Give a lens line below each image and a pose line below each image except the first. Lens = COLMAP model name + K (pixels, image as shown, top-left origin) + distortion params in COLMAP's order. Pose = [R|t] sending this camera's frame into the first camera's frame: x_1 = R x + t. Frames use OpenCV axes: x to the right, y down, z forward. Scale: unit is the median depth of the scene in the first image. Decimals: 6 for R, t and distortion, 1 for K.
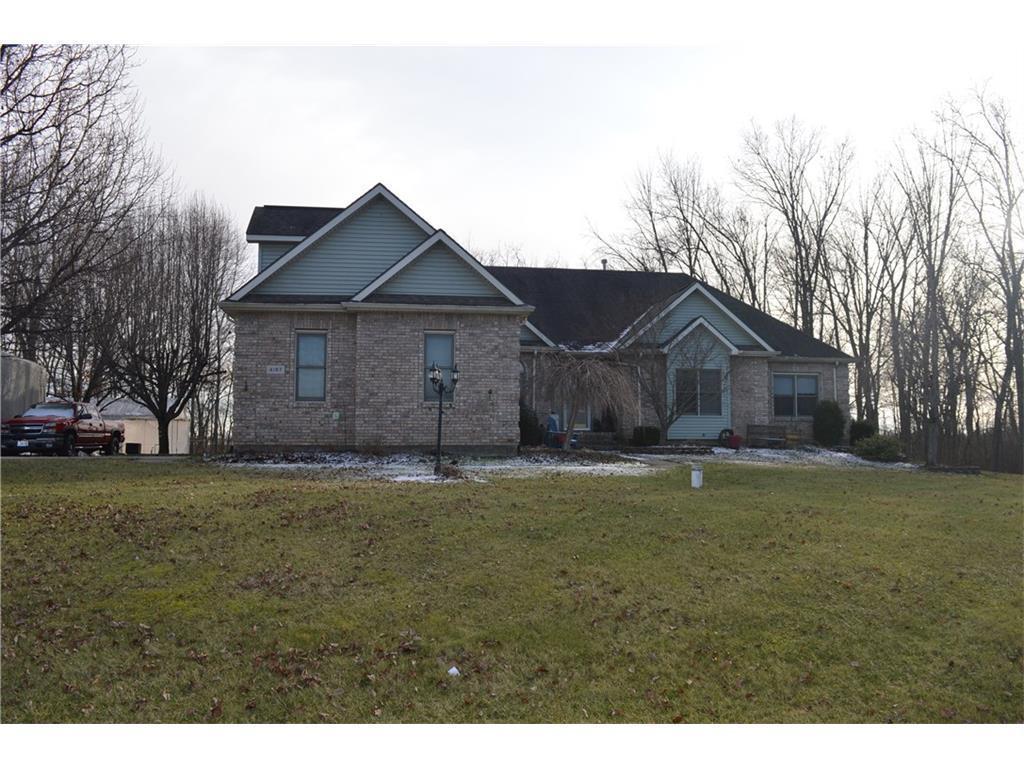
lens RADIAL K [[810.5, 0, 512.3], [0, 810.5, 385.6], [0, 0, 1]] dist [-0.012218, -0.004315]
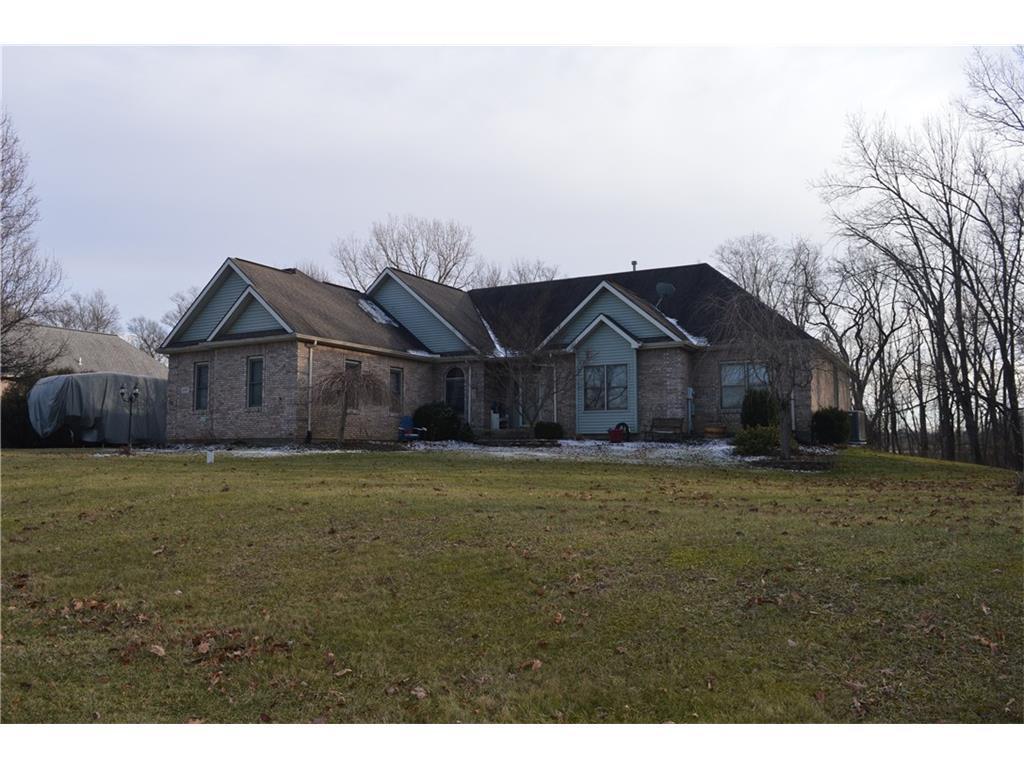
lens RADIAL K [[810.5, 0, 513.3], [0, 810.5, 383.0], [0, 0, 1]] dist [-0.012218, -0.004315]
pose [[0.782780, -0.053744, -0.619973, 1.120720], [0.045400, 0.998541, -0.029239, 0.039182], [0.620640, -0.005259, 0.784078, 0.179998]]
